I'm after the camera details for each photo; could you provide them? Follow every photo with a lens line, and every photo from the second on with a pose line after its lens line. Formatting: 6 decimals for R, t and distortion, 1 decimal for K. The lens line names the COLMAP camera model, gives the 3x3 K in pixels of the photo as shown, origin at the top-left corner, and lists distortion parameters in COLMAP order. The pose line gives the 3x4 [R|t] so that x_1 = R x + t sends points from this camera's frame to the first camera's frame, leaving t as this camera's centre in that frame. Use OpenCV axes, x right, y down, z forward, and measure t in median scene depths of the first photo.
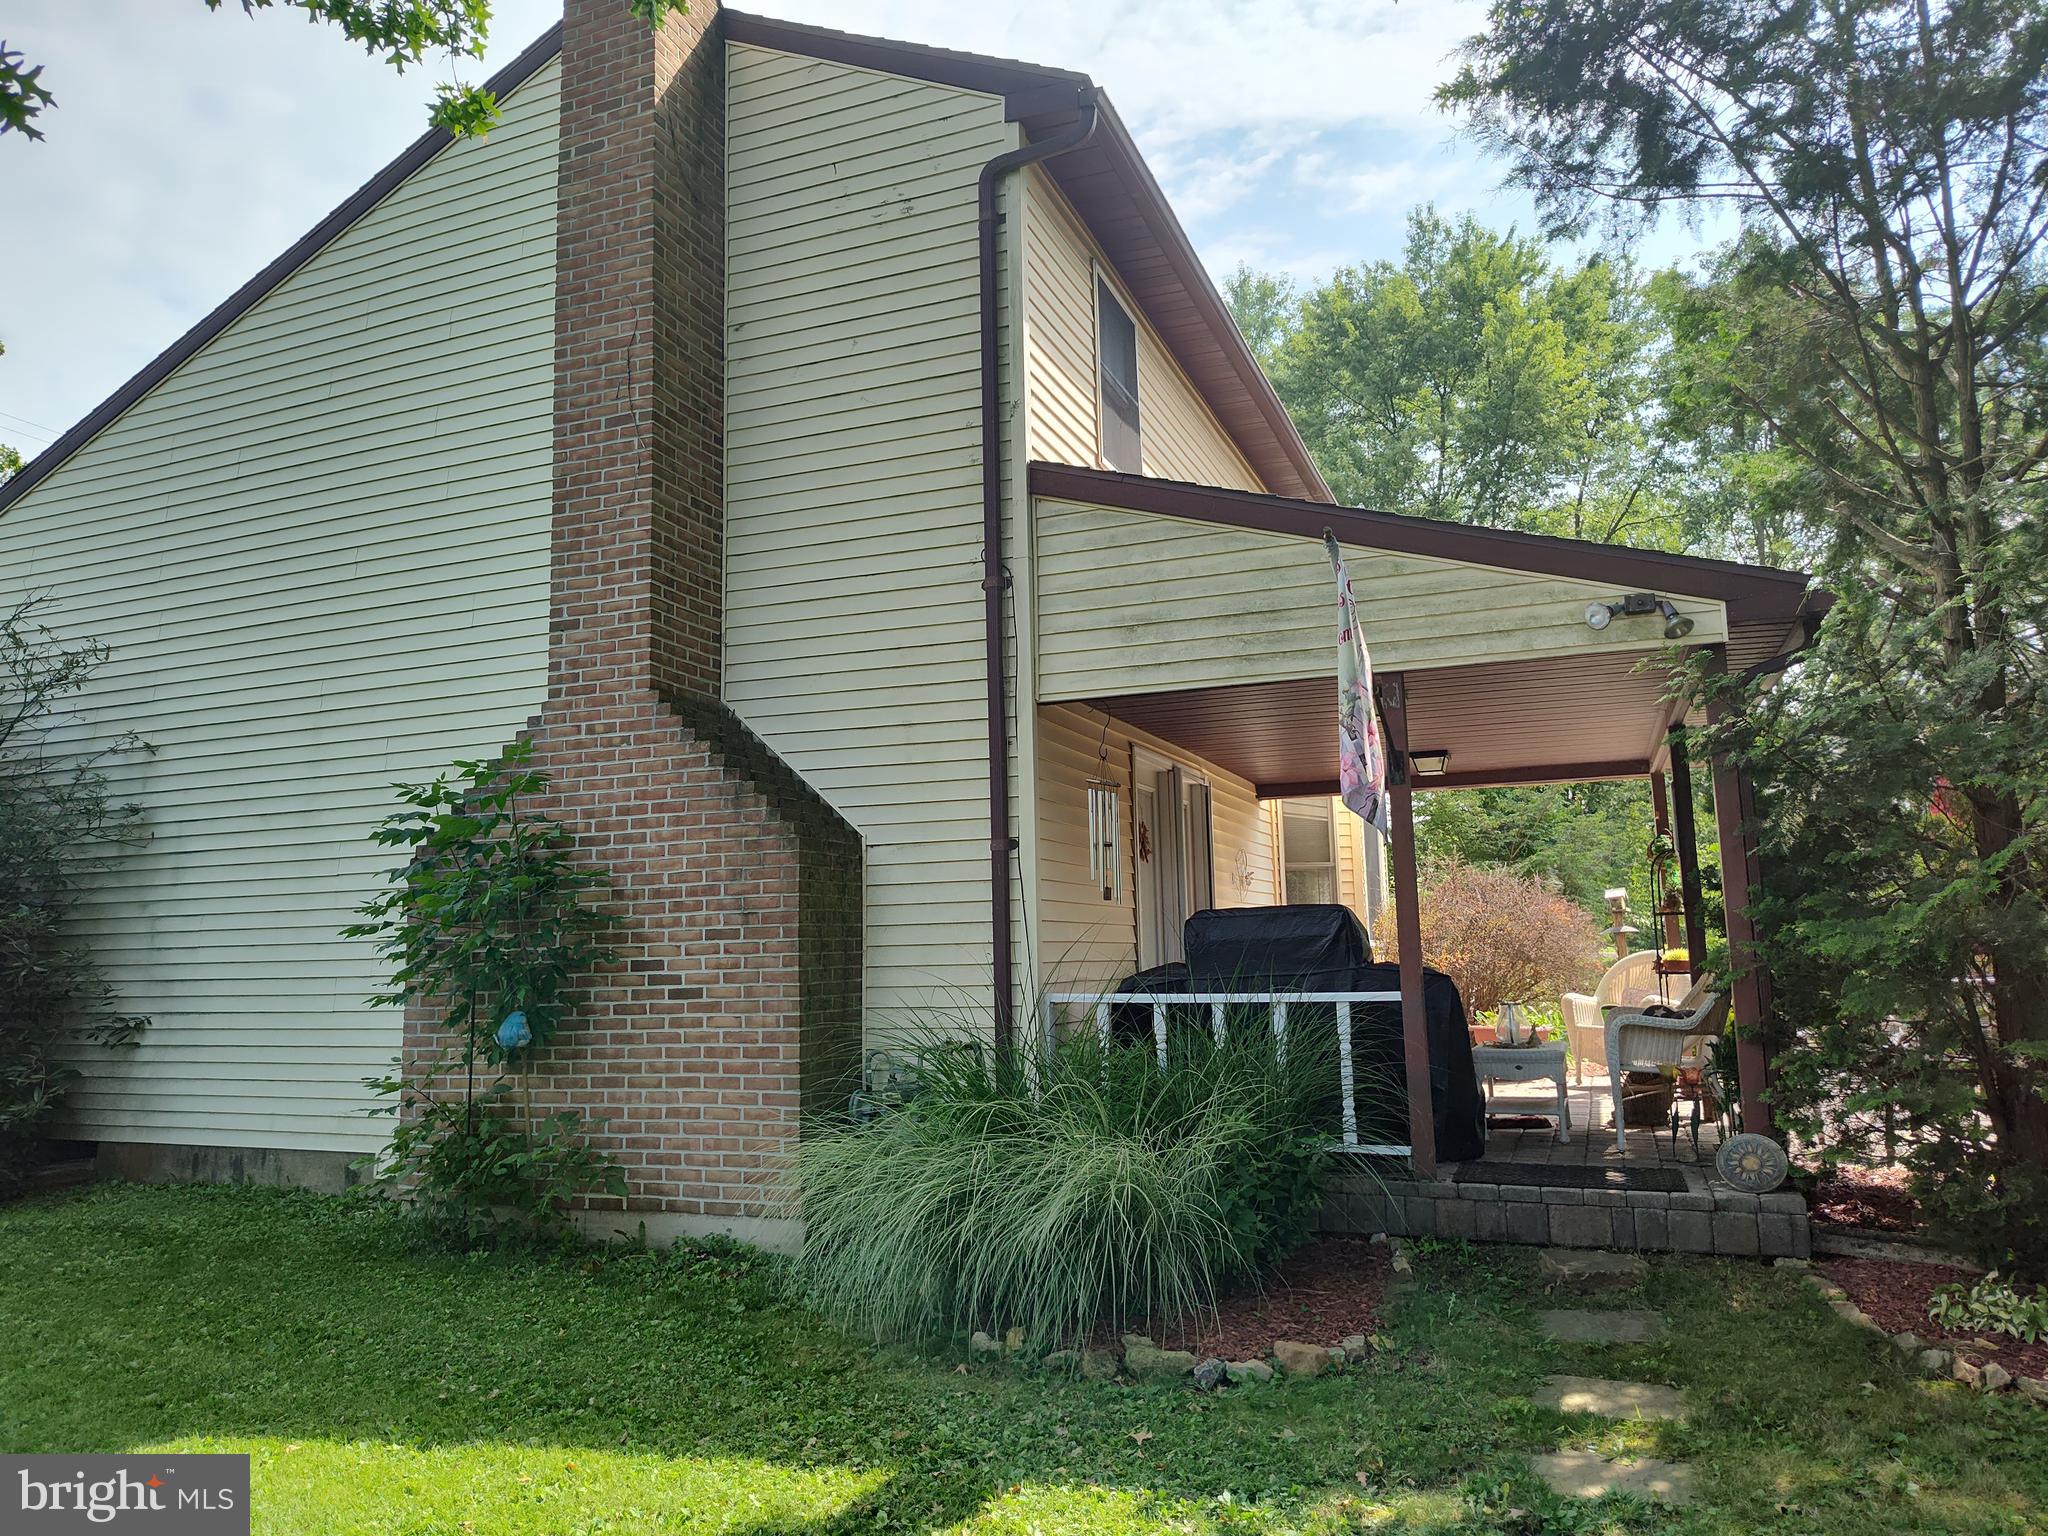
lens RADIAL K [[1394.0, 0, 1021.2], [0, 1394.0, 764.7], [0, 0, 1]] dist [0.029233, -0.028829]
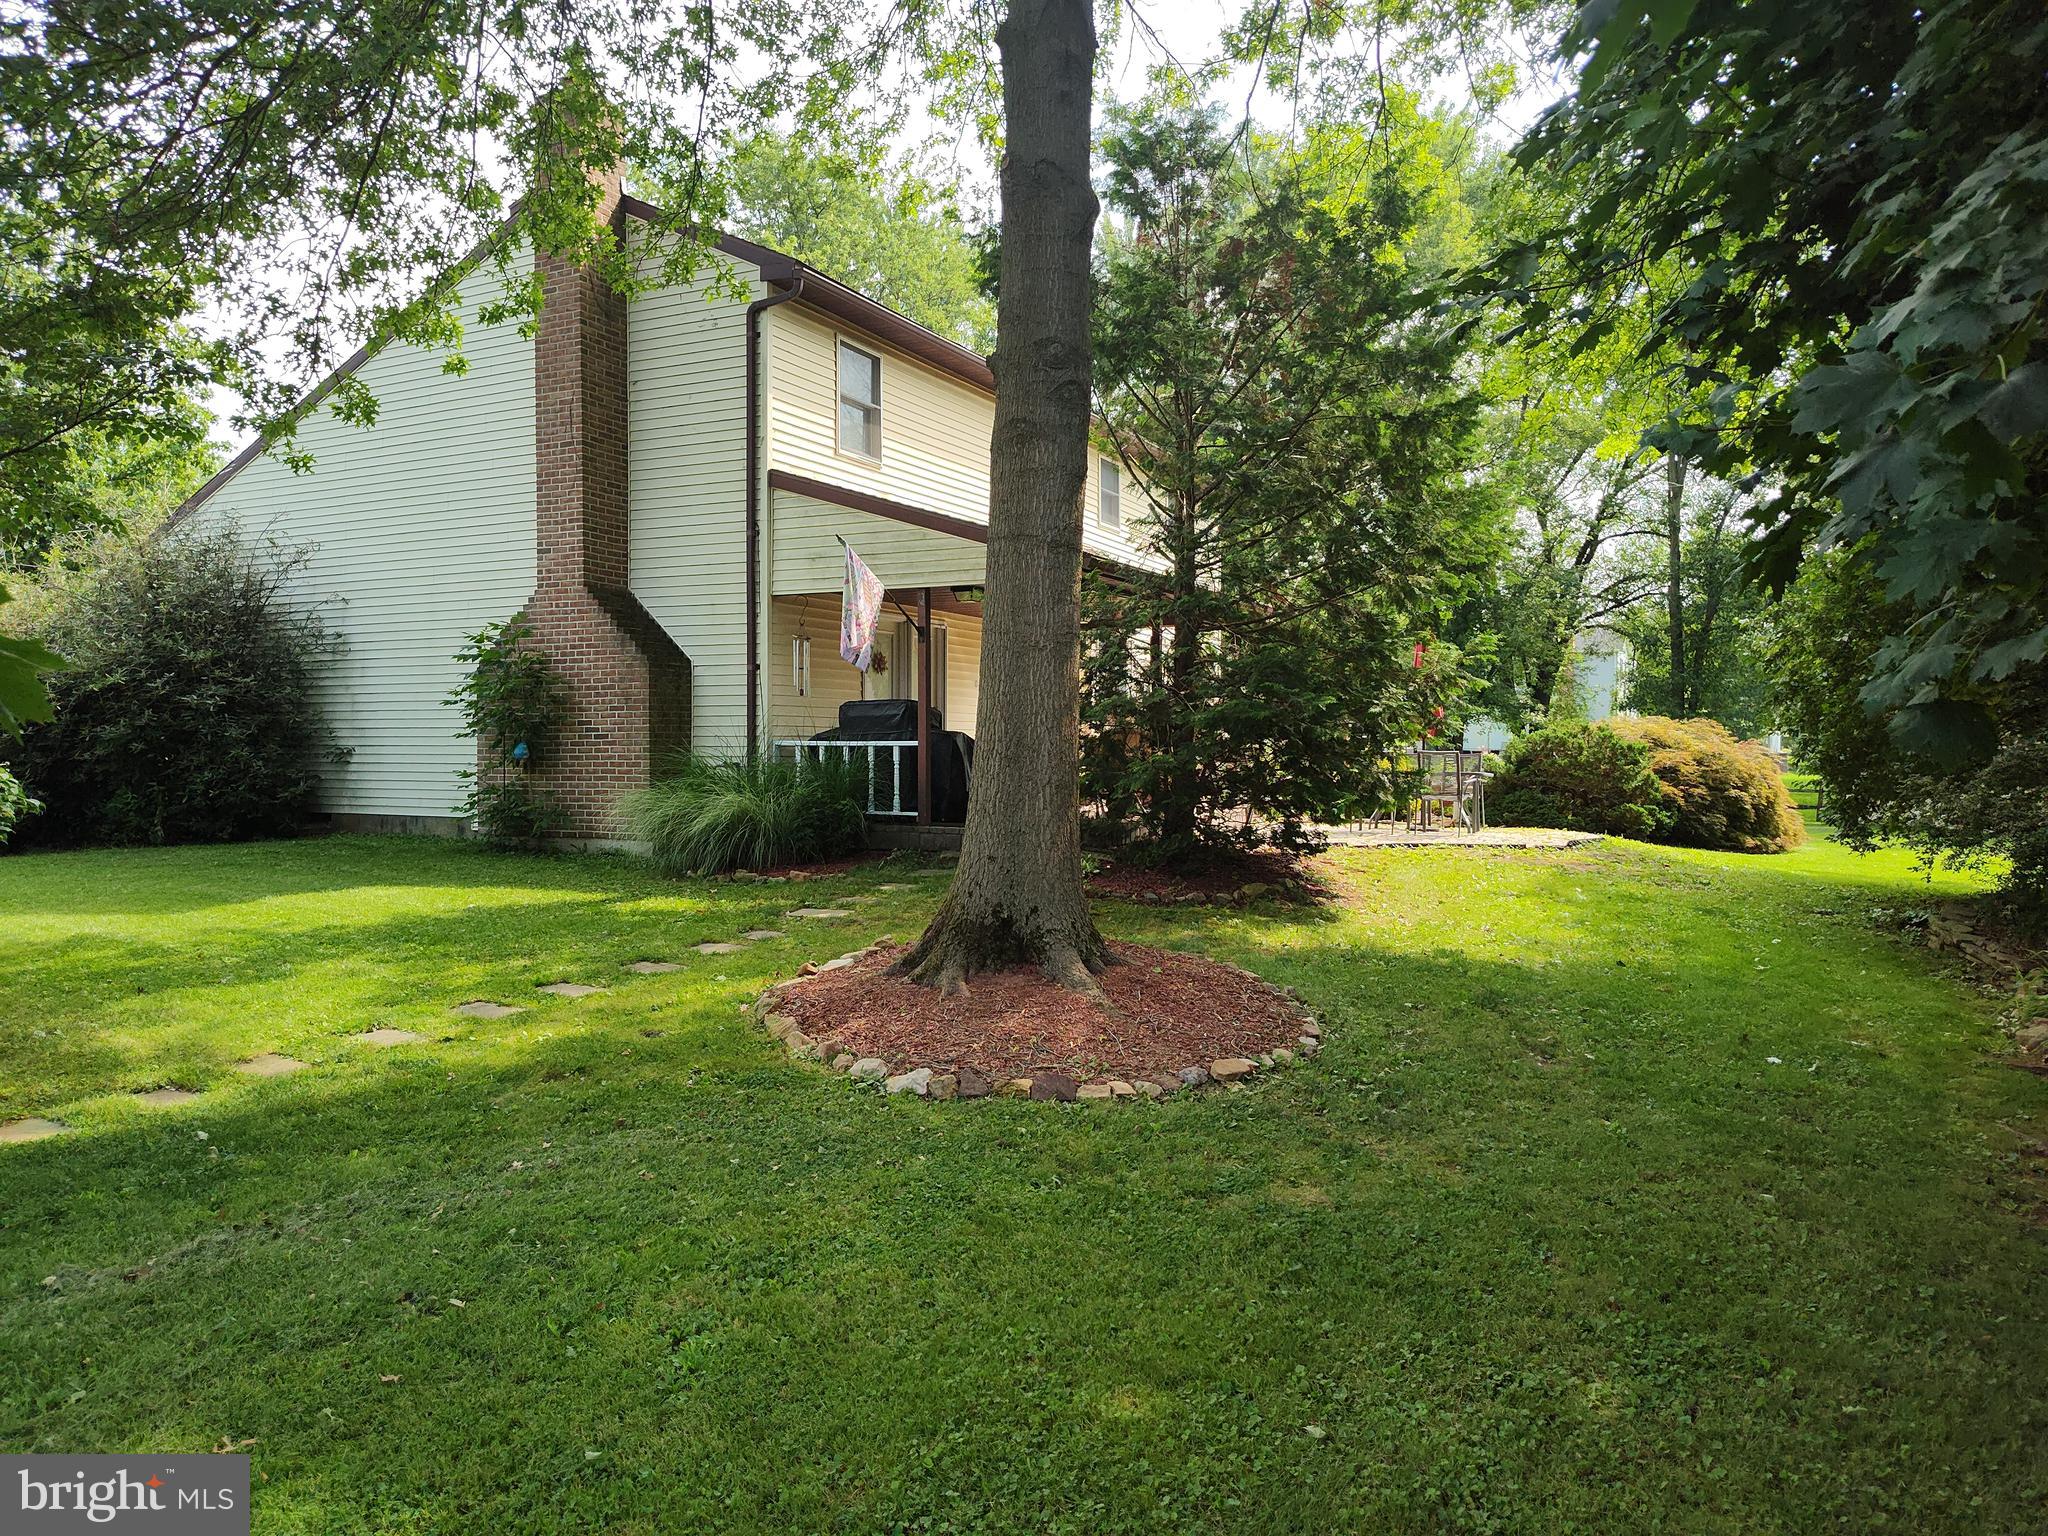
lens RADIAL K [[1394.0, 0, 1017.6], [0, 1394.0, 755.6], [0, 0, 1]] dist [0.029233, -0.028829]
pose [[0.994582, 0.023816, -0.101191, 0.555866], [-0.009246, 0.989811, 0.142087, -0.102528], [0.103544, -0.140381, 0.984668, -0.931789]]
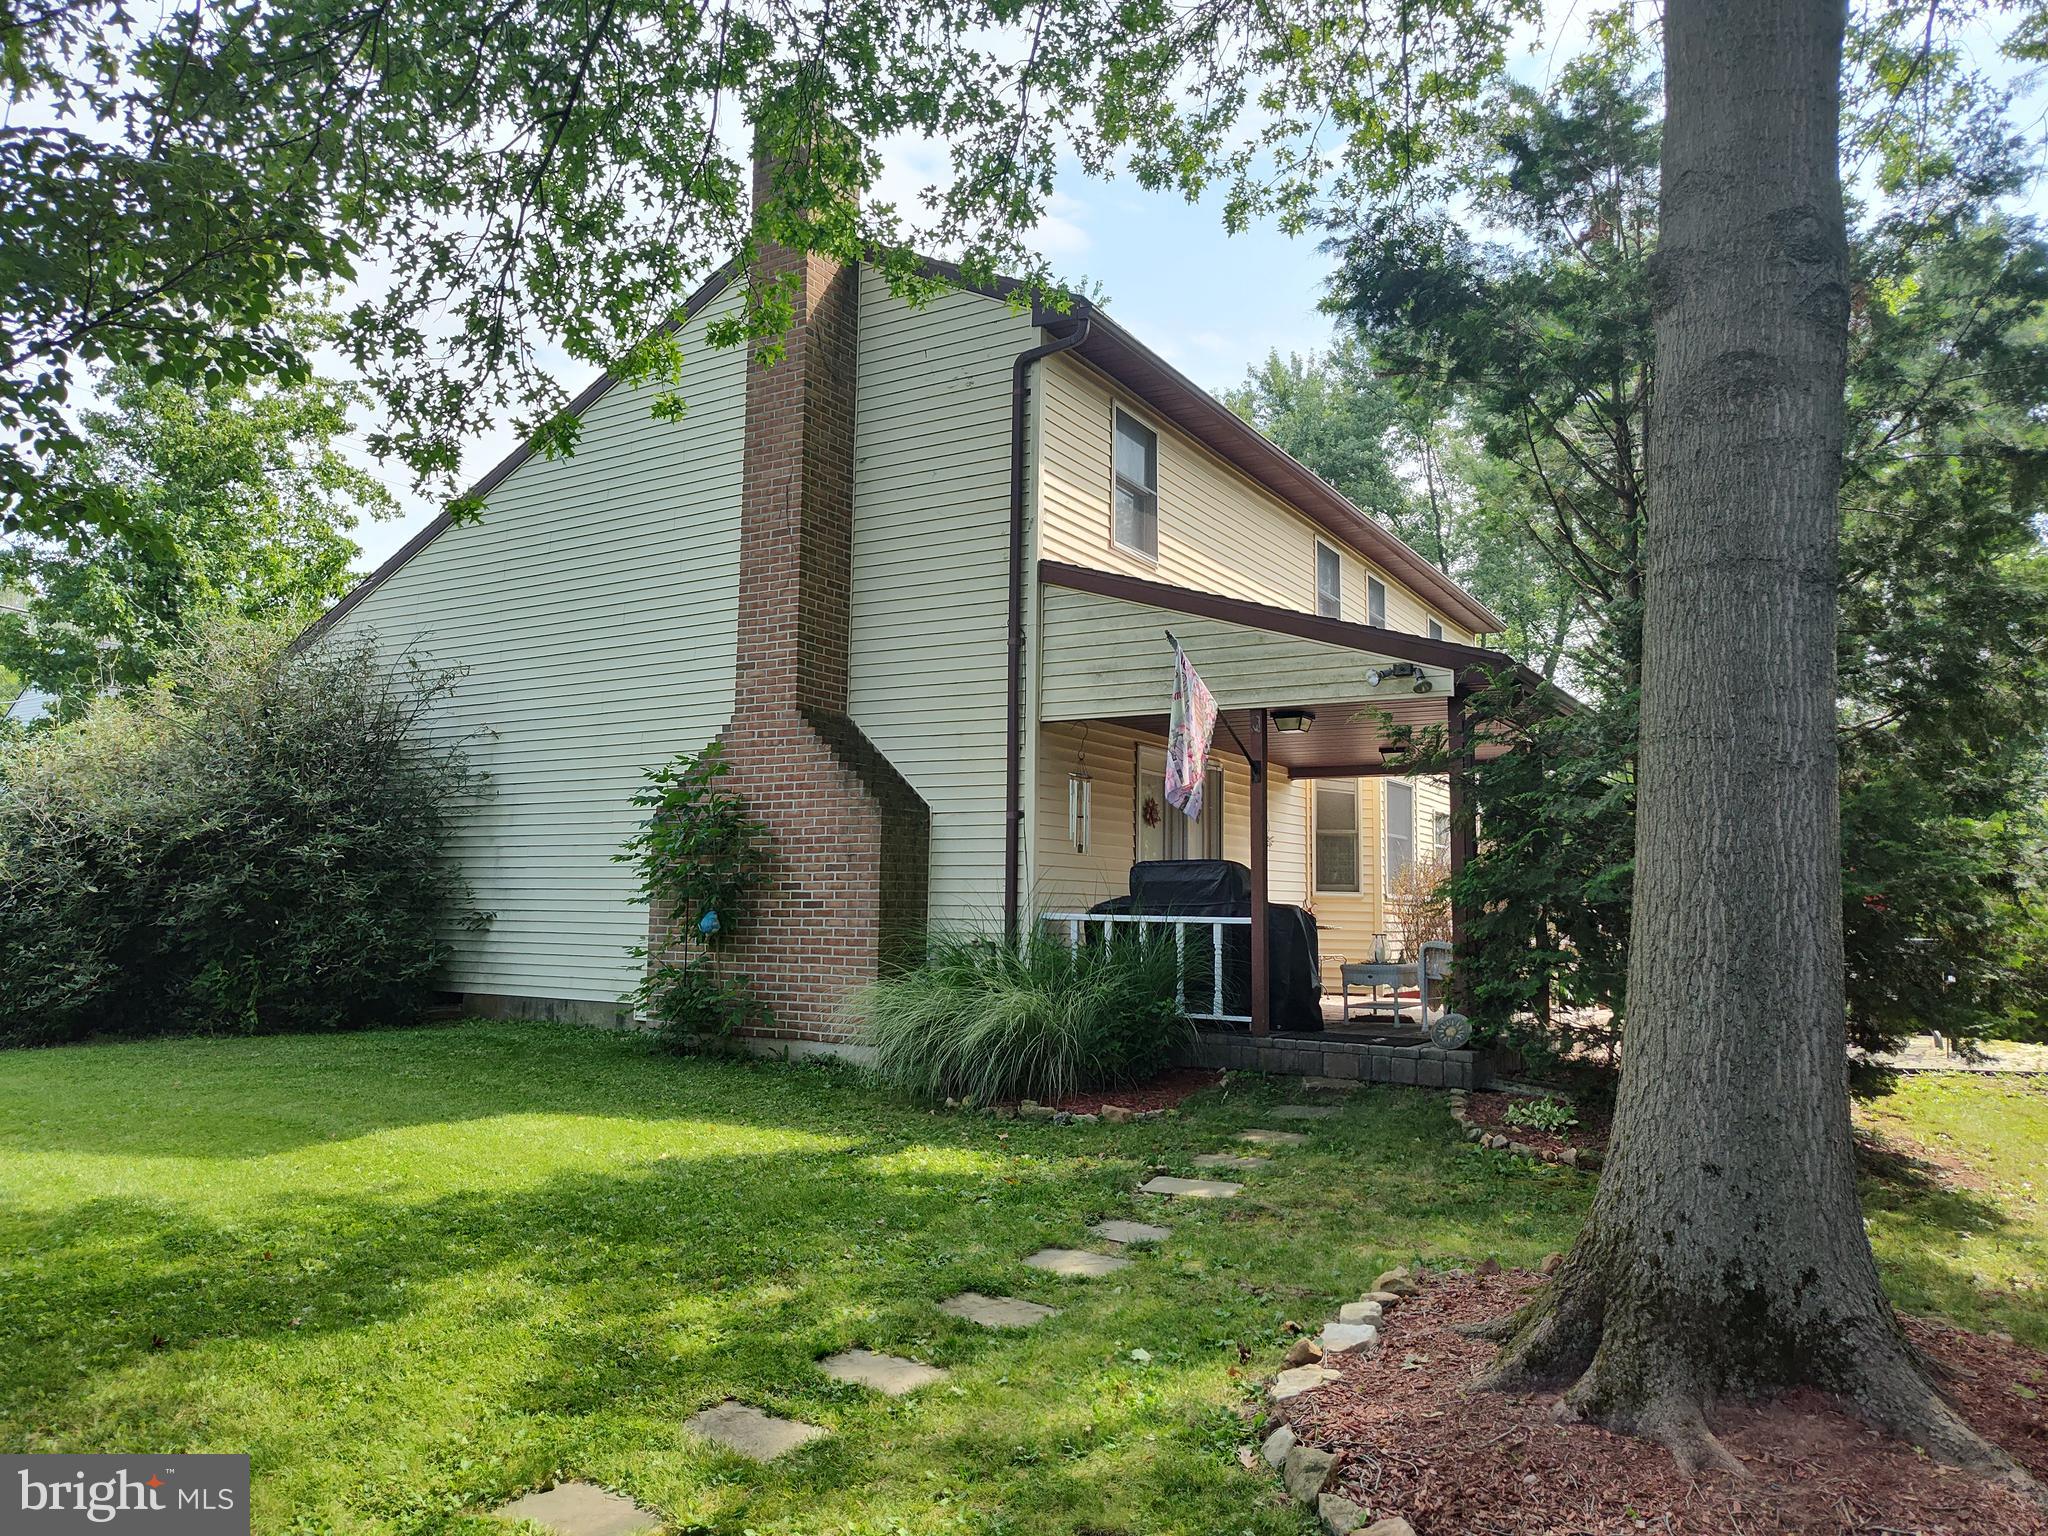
lens RADIAL K [[1394.0, 0, 1023.2], [0, 1394.0, 763.9], [0, 0, 1]] dist [0.029233, -0.028829]
pose [[0.984734, 0.017985, -0.173132, 0.251789], [-0.012241, 0.999340, 0.034189, -0.049423], [0.173633, -0.031548, 0.984305, -0.484283]]
